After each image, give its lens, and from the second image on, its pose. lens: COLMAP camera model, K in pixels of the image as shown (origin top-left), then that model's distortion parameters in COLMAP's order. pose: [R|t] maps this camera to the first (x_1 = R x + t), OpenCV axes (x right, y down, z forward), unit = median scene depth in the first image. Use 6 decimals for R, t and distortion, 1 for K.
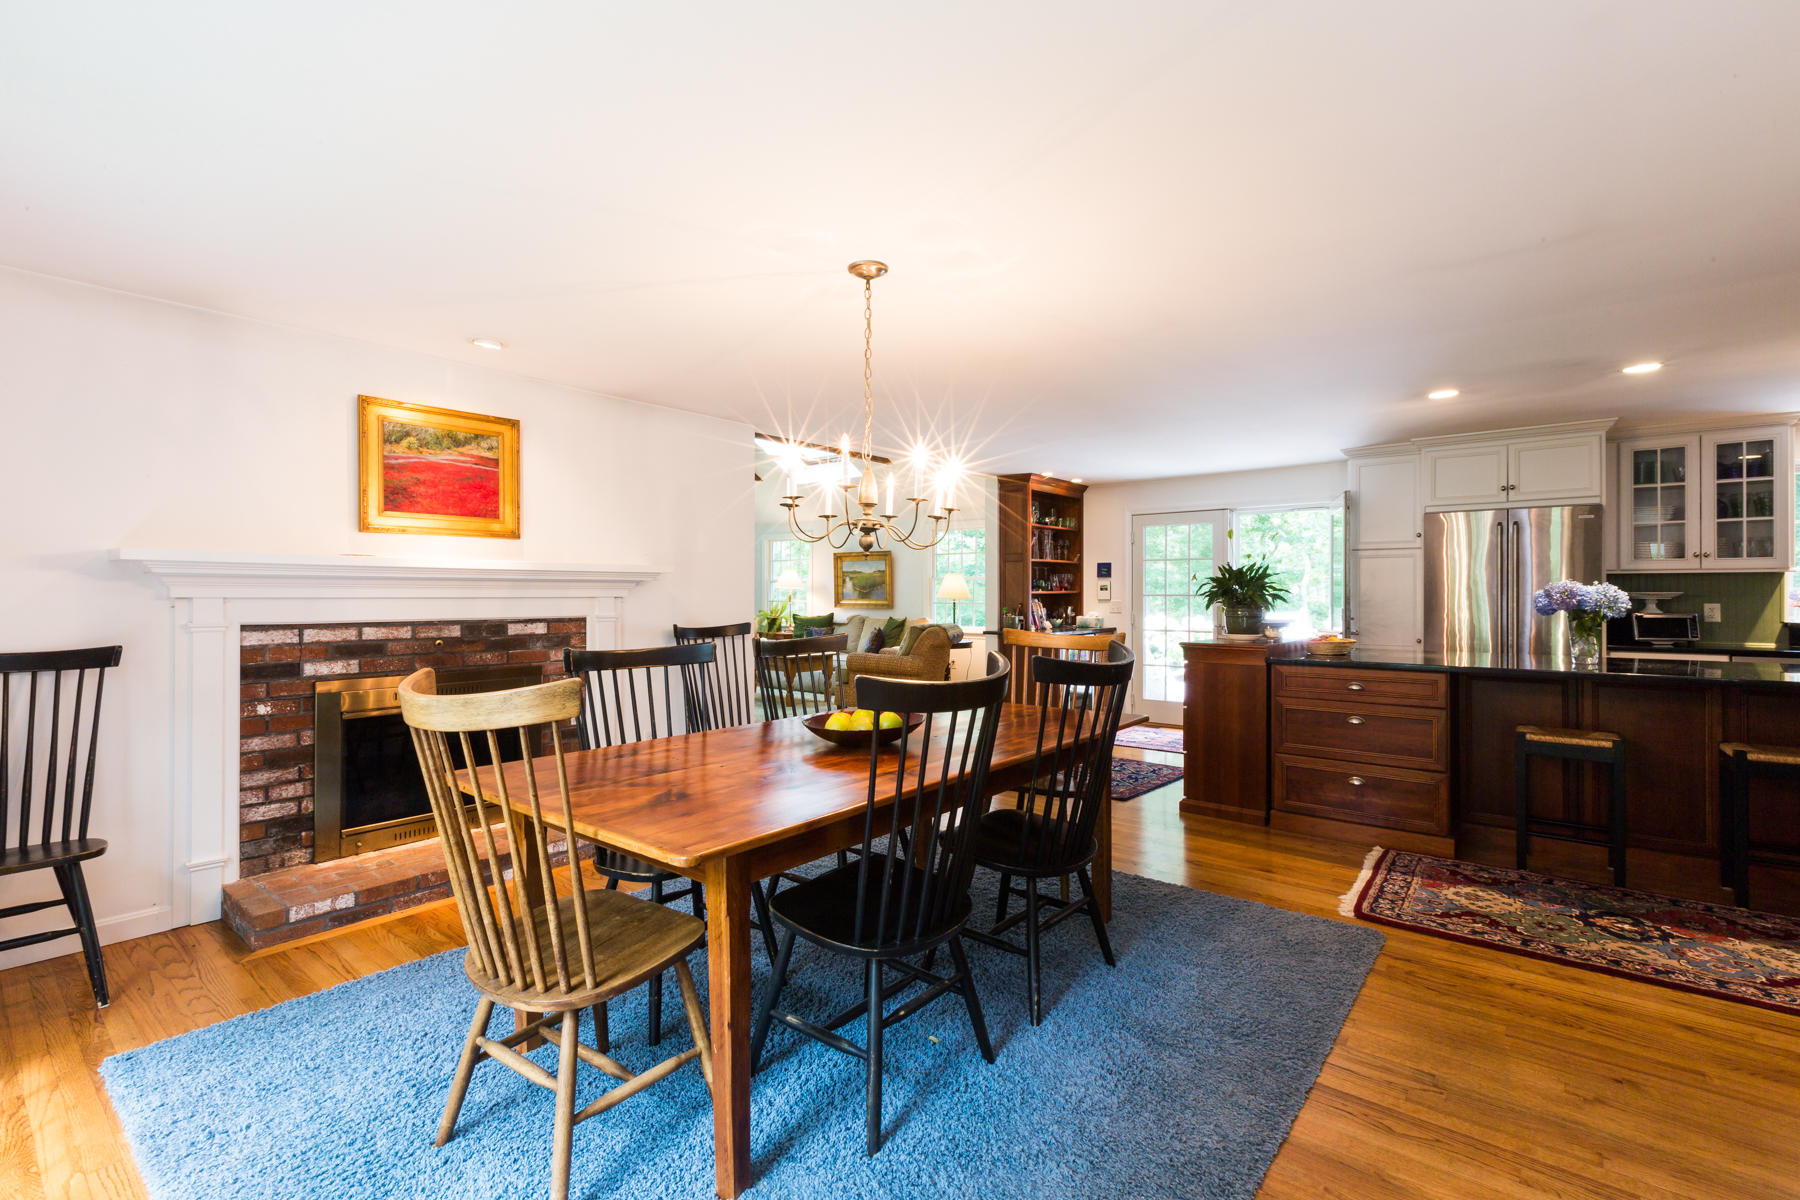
lens RADIAL K [[816.7, 0, 888.3], [0, 816.7, 591.1], [0, 0, 1]] dist [0.000812, 0.000055]
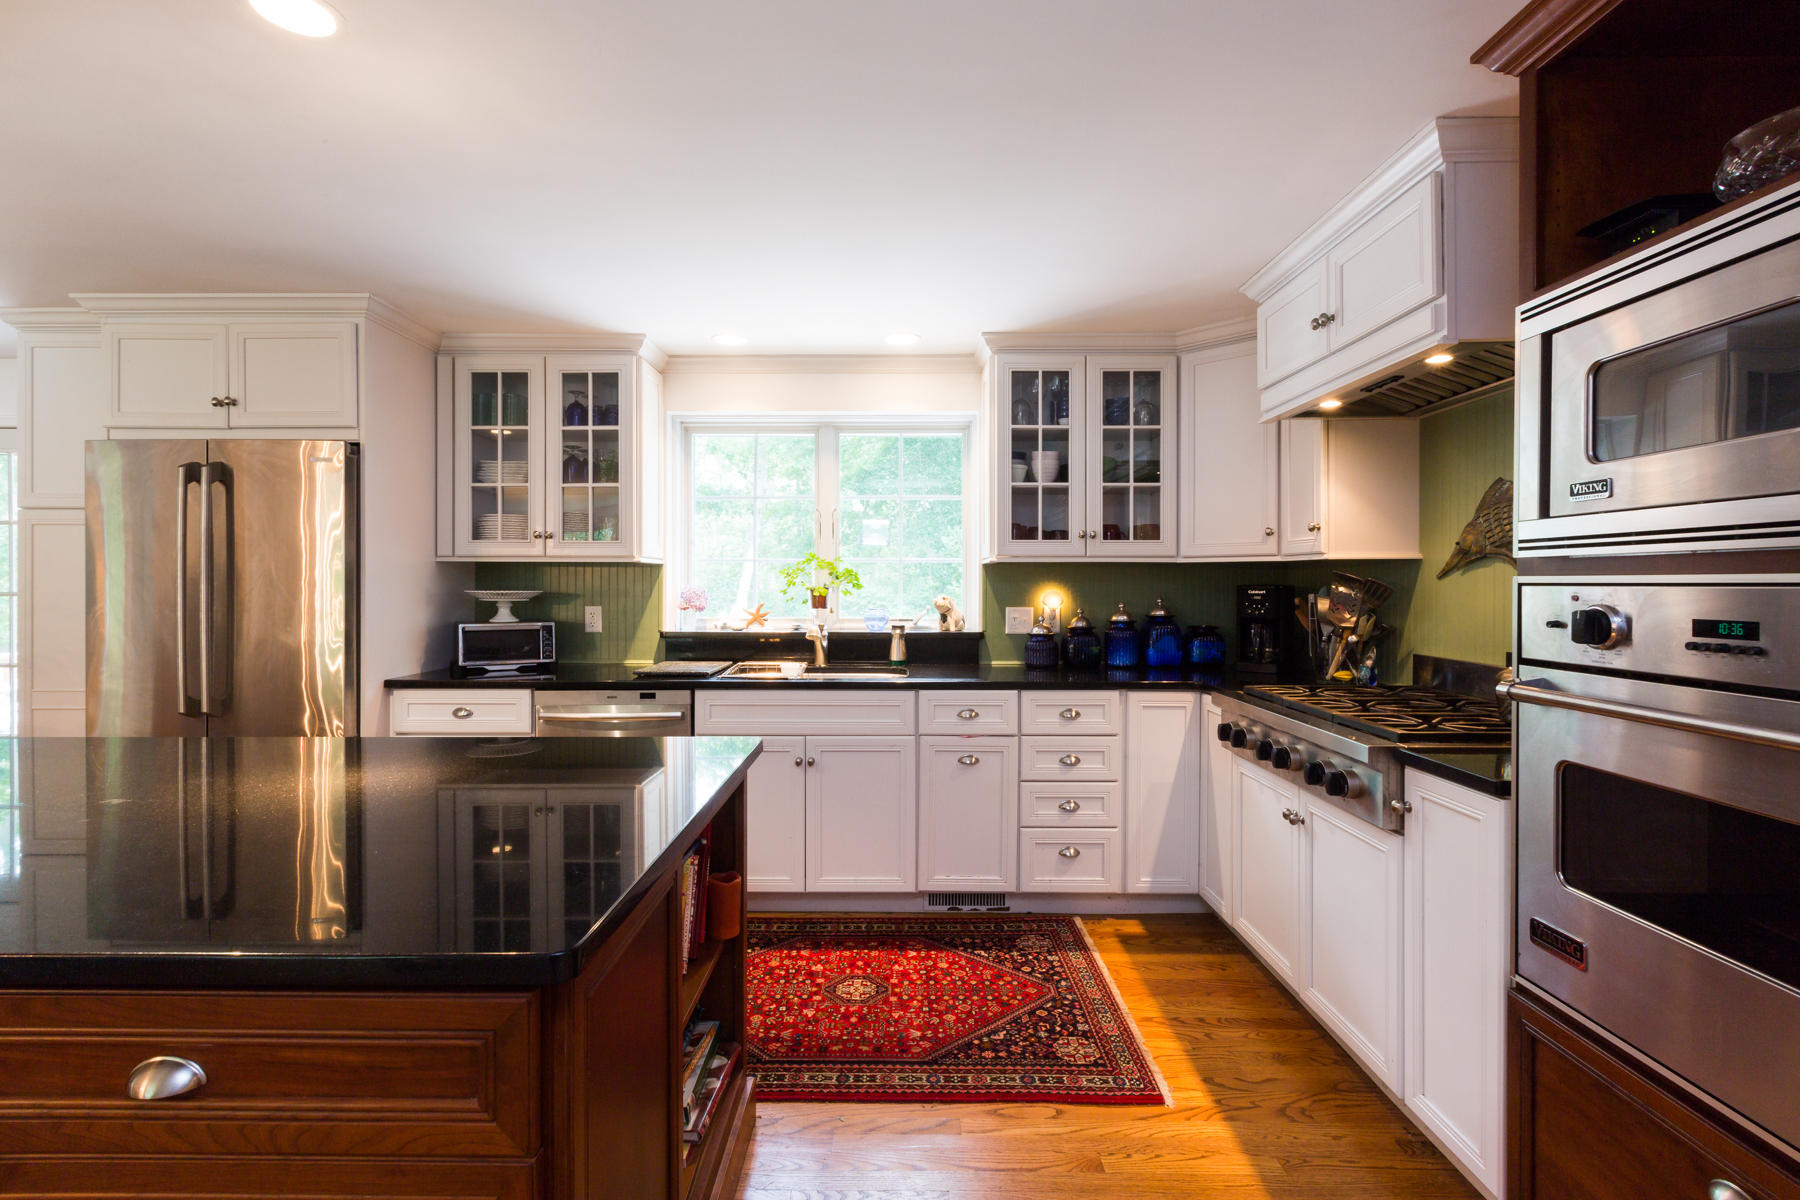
lens RADIAL K [[810.5, 0, 904.1], [0, 810.5, 591.9], [0, 0, 1]] dist [-0.000713, -0.000234]
pose [[0.768573, -0.005251, 0.639741, 1.006024], [-0.003268, 0.999921, 0.012134, -0.009147], [-0.639754, -0.011417, 0.768495, 0.378481]]
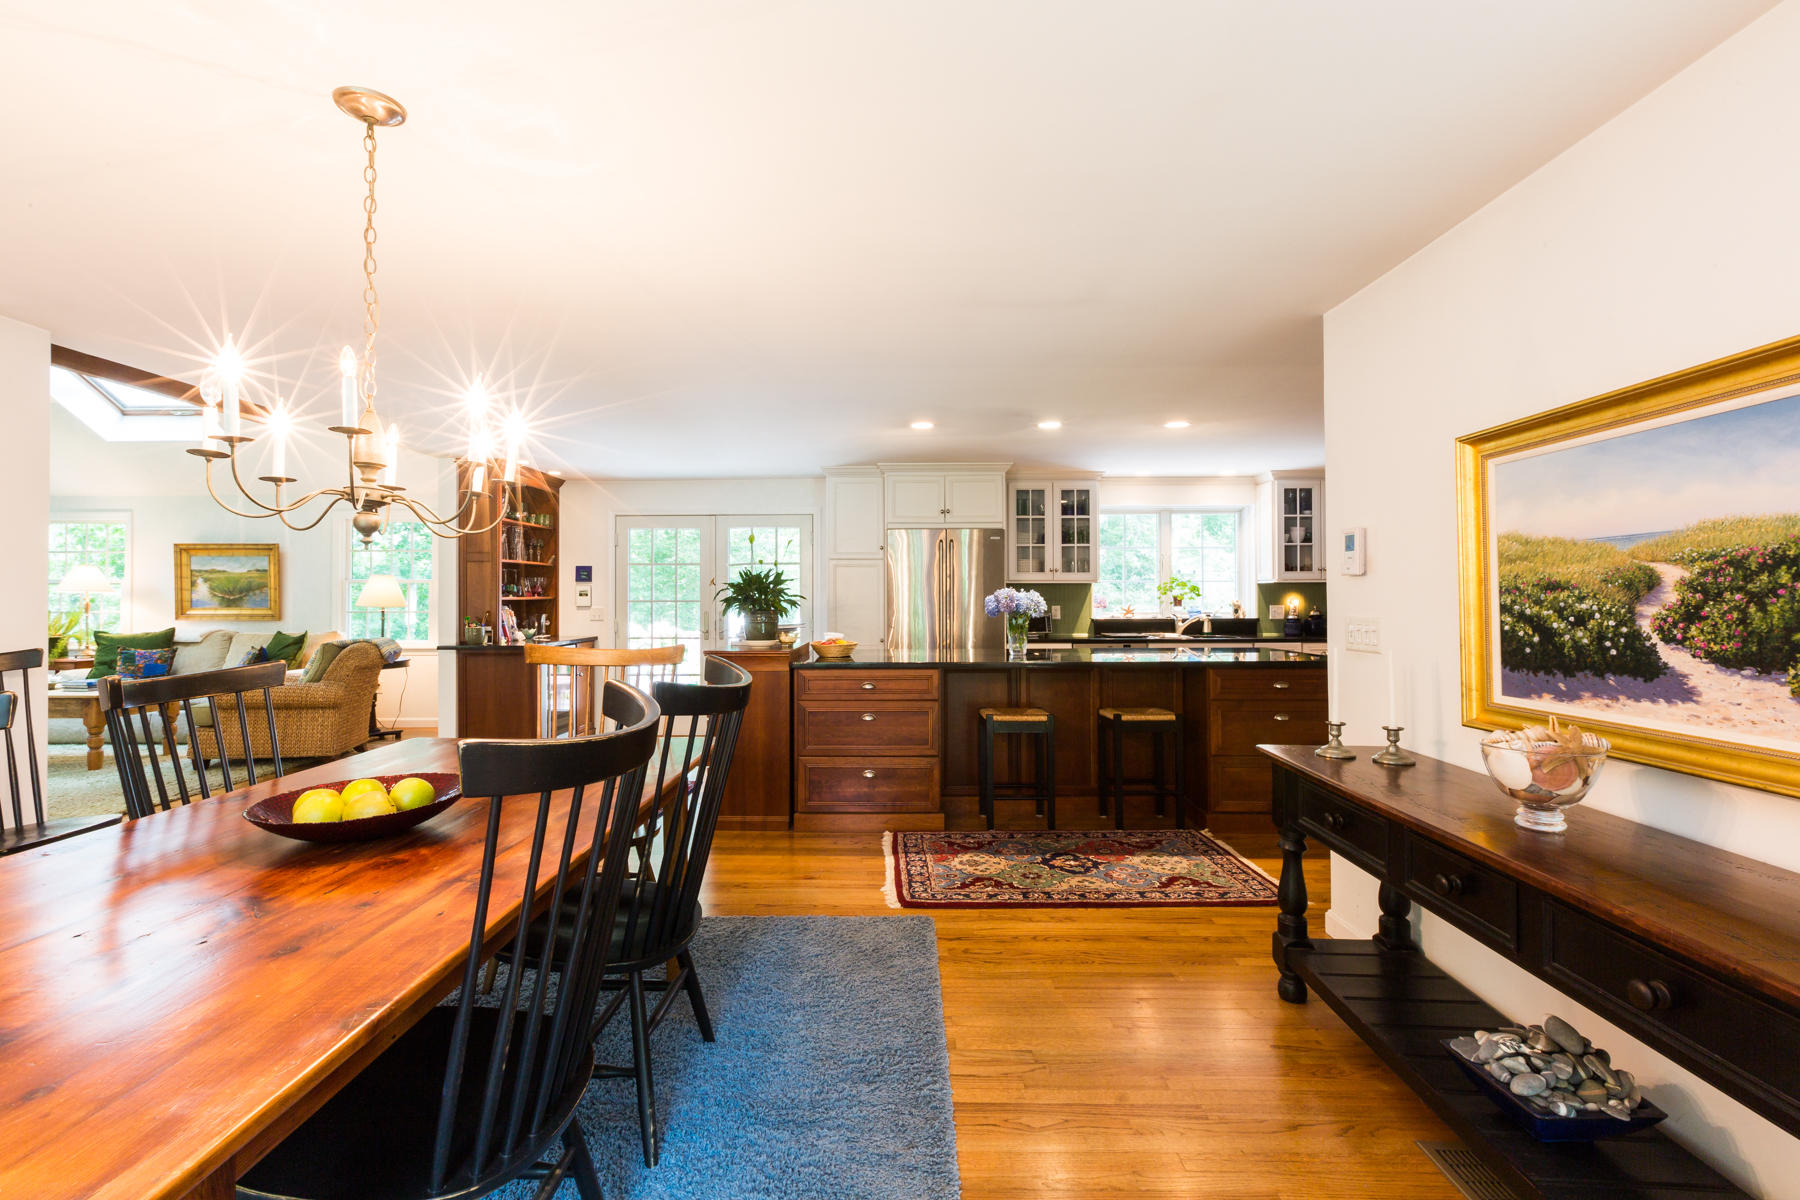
lens RADIAL K [[810.5, 0, 904.1], [0, 810.5, 591.9], [0, 0, 1]] dist [-0.000713, -0.000234]
pose [[0.771184, 0.003502, 0.636602, -0.070968], [0.000301, 0.999983, -0.005865, -0.000281], [-0.636612, 0.004715, 0.771170, 0.149076]]
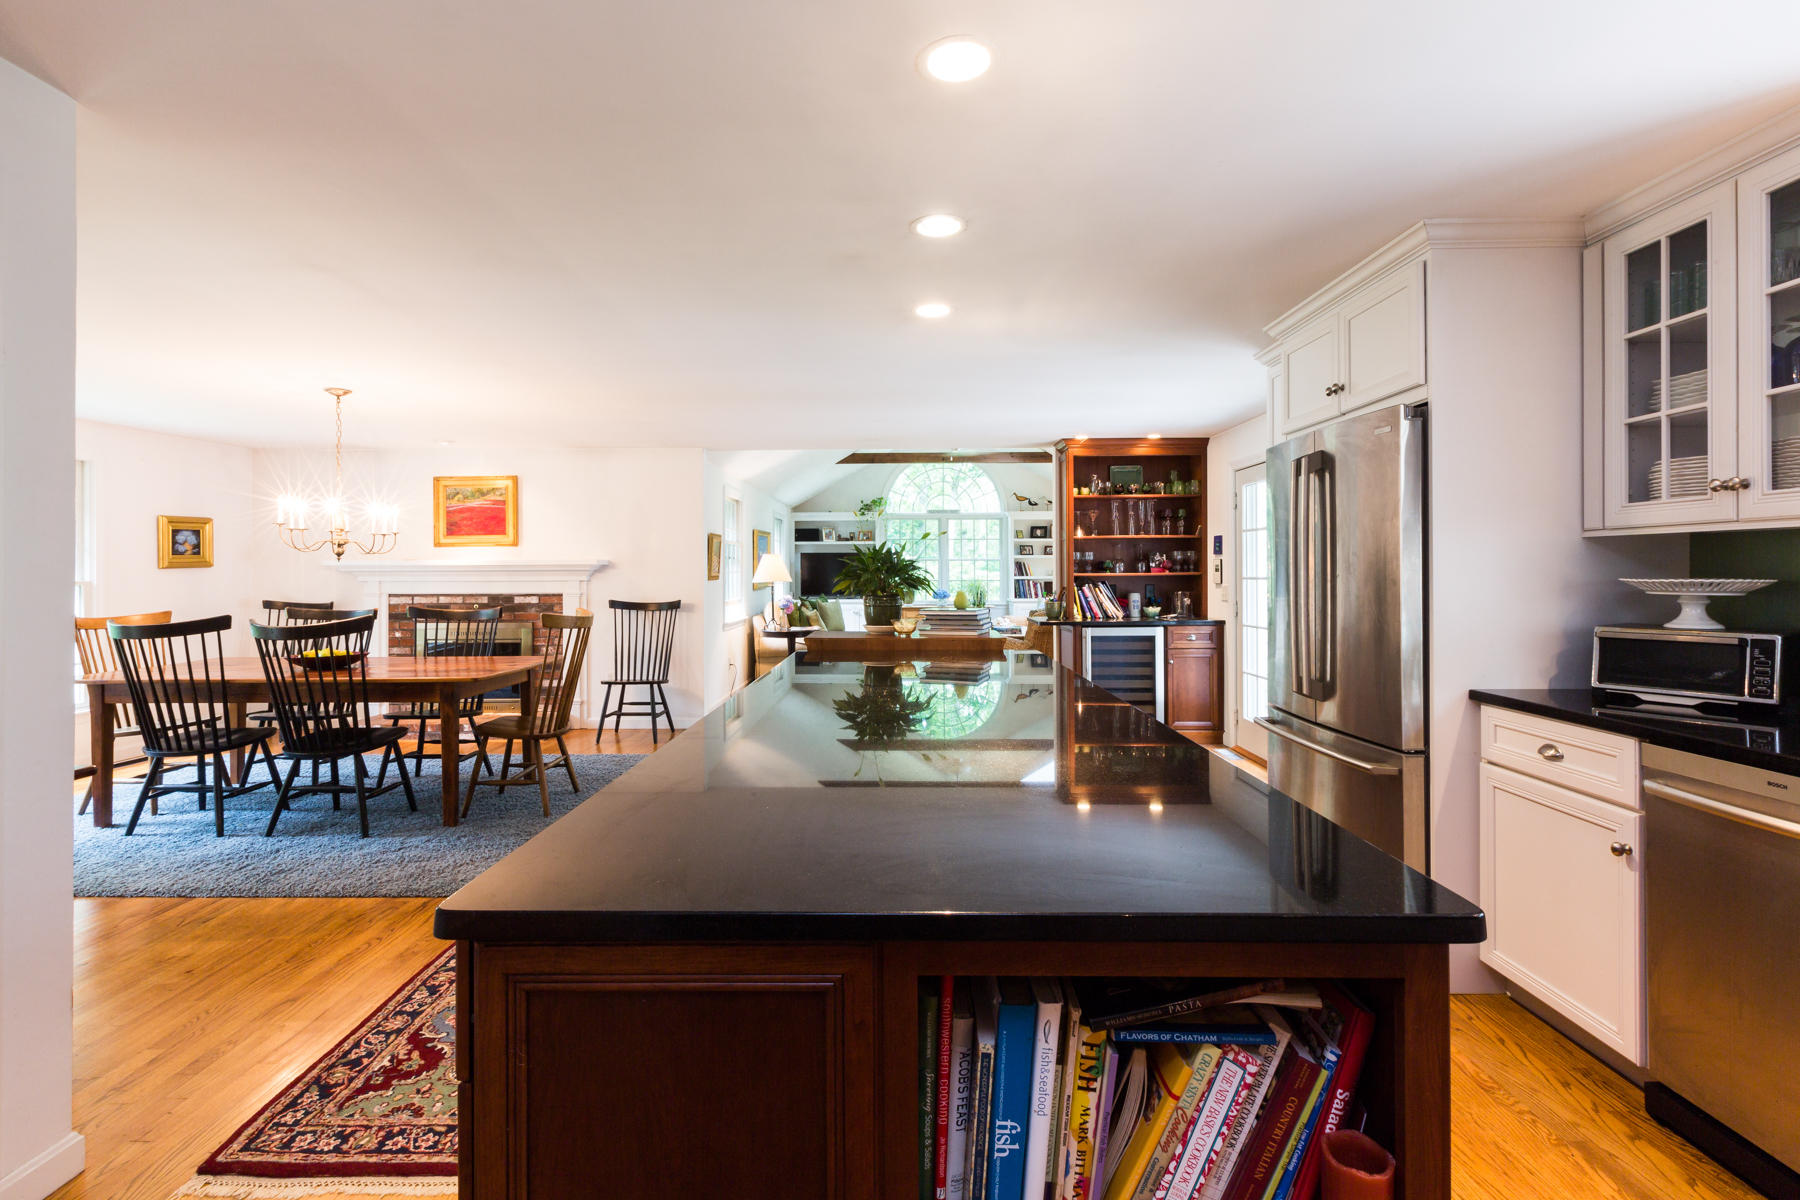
lens RADIAL K [[814.2, 0, 874.1], [0, 814.2, 569.6], [0, 0, 1]] dist [0.000093, -0.000327]
pose [[0.615929, -0.005640, -0.787781, 1.323338], [0.007112, 0.999973, -0.001599, -0.007831], [0.787769, -0.004618, 0.615953, 0.547391]]
